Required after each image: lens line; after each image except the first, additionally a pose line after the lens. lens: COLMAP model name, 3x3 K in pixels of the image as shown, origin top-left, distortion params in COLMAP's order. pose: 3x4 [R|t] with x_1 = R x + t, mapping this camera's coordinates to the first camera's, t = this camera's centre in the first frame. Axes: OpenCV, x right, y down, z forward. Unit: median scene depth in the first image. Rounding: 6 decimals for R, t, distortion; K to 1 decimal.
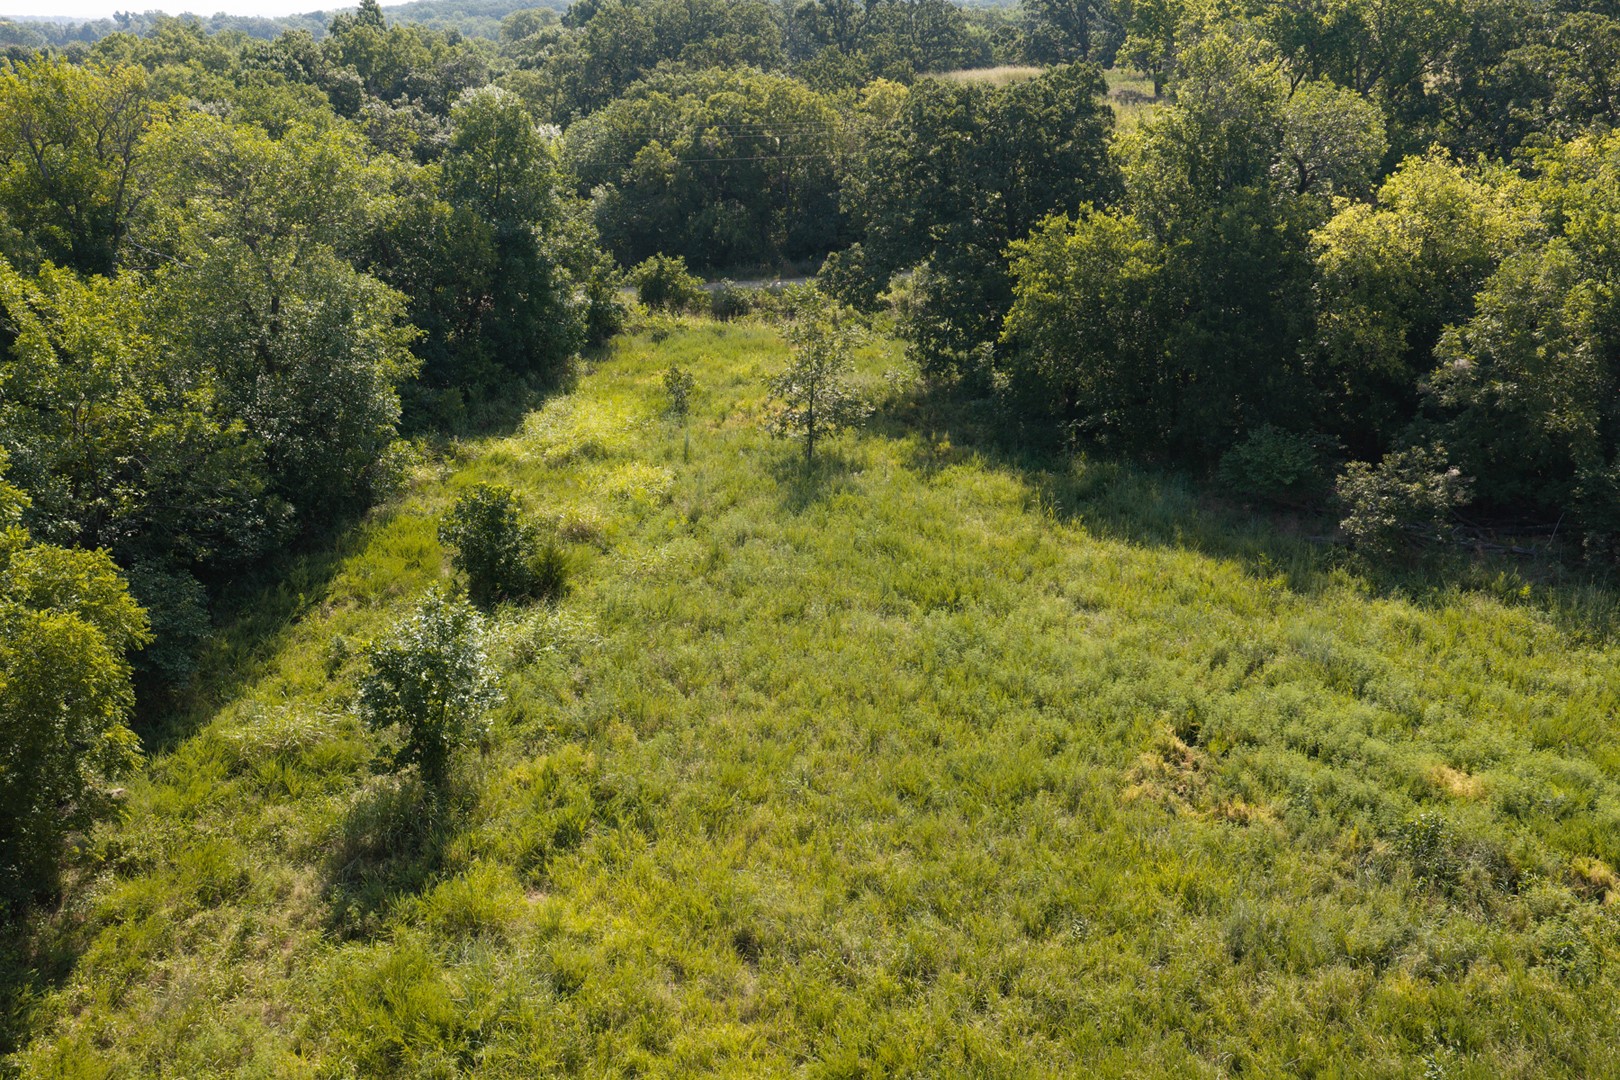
lens RADIAL K [[1347.8, 0, 814.1], [0, 1347.8, 540.3], [0, 0, 1]] dist [0.016595, -0.026206]
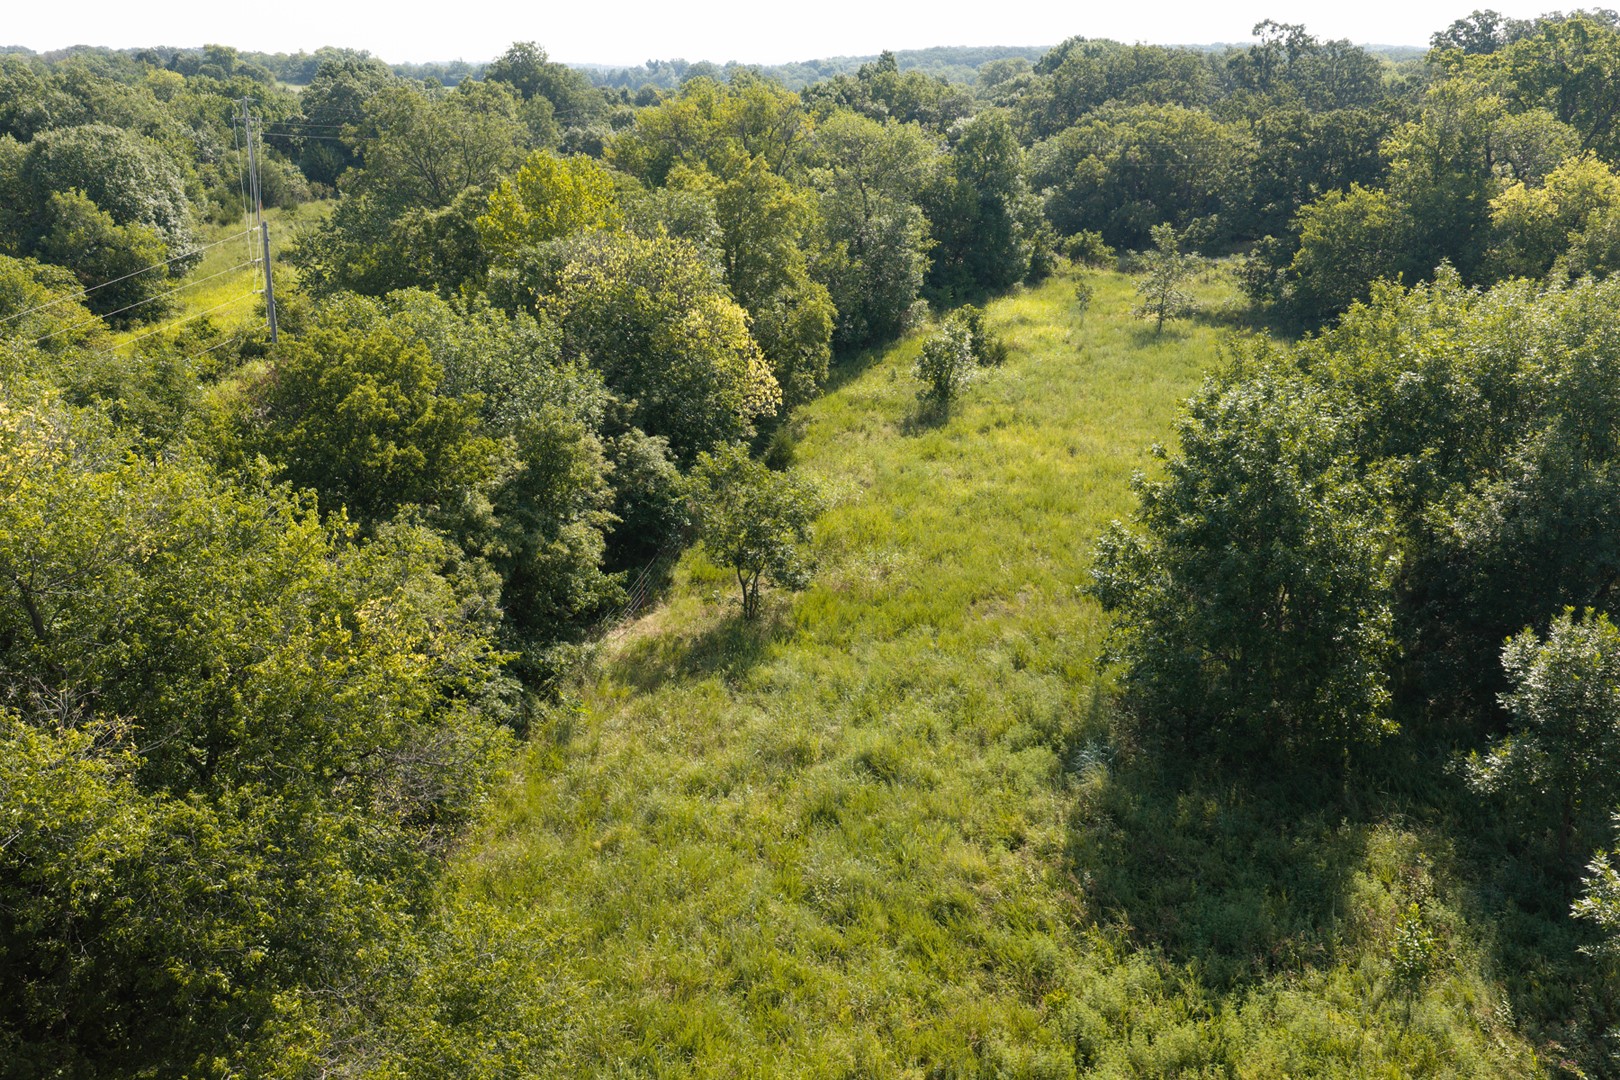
lens RADIAL K [[1347.8, 0, 807.8], [0, 1347.8, 542.7], [0, 0, 1]] dist [0.016595, -0.026206]
pose [[0.946900, 0.110676, -0.301879, 0.106287], [-0.119714, 0.992741, -0.011543, 0.236316], [0.298411, 0.047069, 0.953276, -0.611637]]
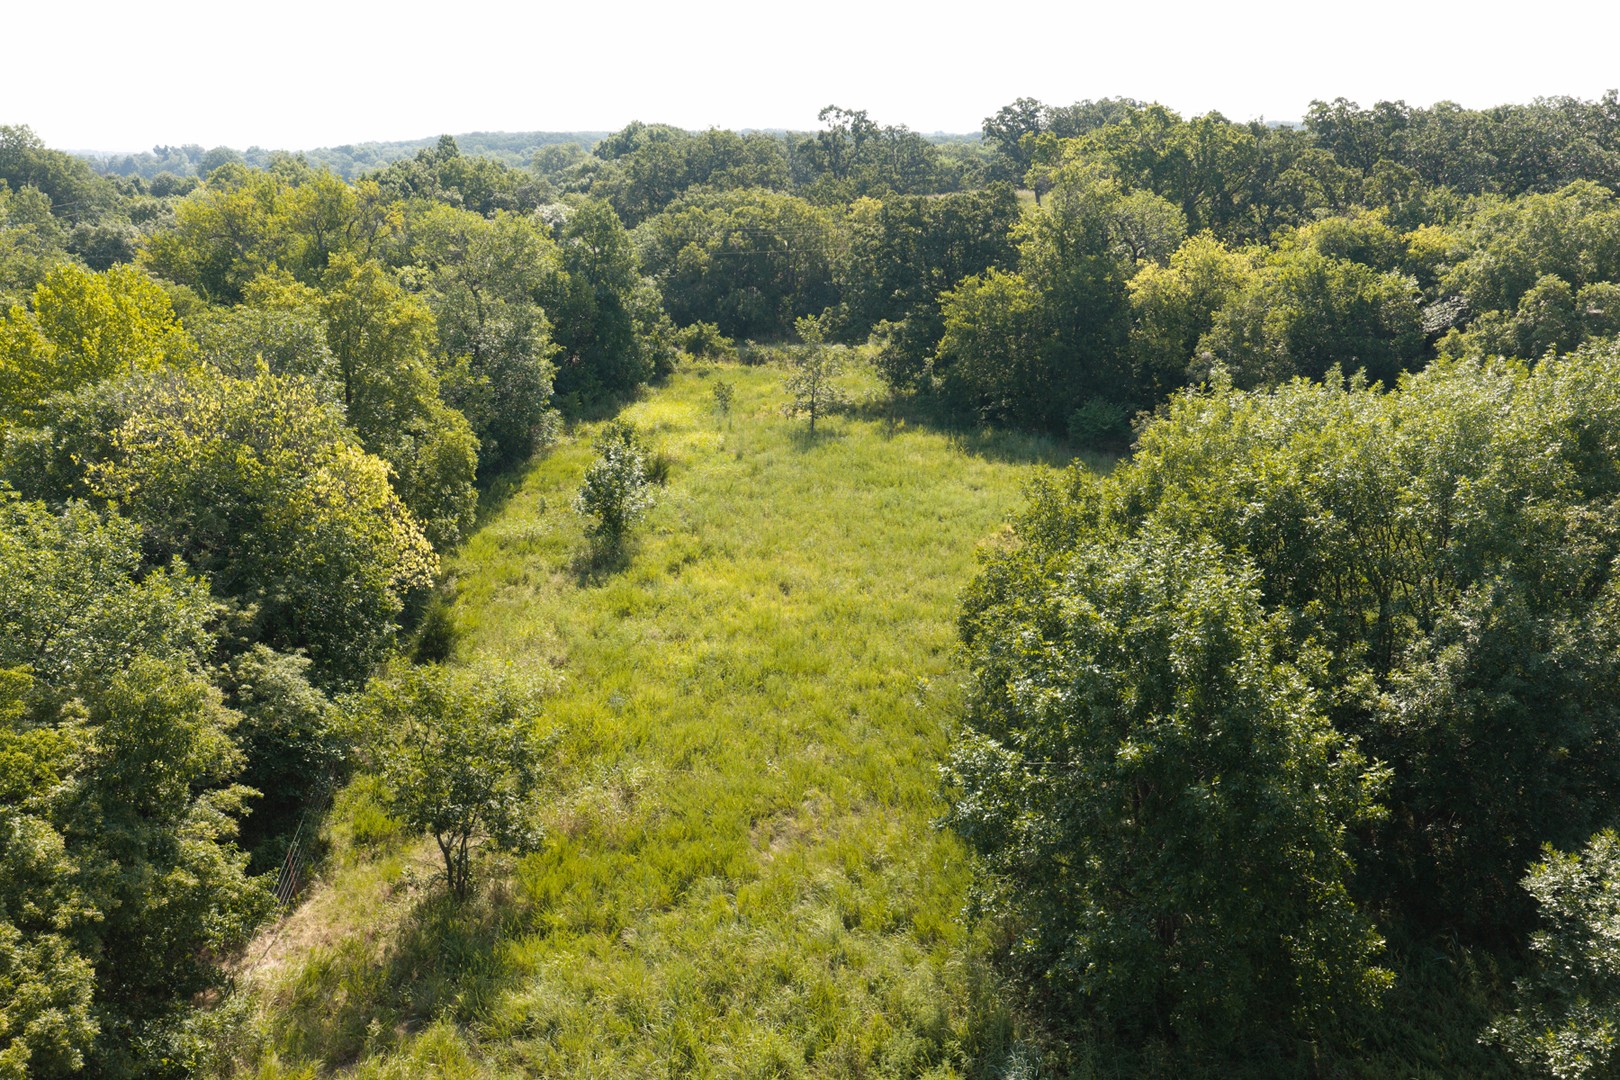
lens RADIAL K [[1347.8, 0, 807.6], [0, 1347.8, 542.5], [0, 0, 1]] dist [0.016595, -0.026206]
pose [[0.999996, 0.000905, -0.002576, -0.003664], [-0.001127, 0.996187, -0.087236, 0.178472], [0.002488, 0.087238, 0.996184, -0.460510]]
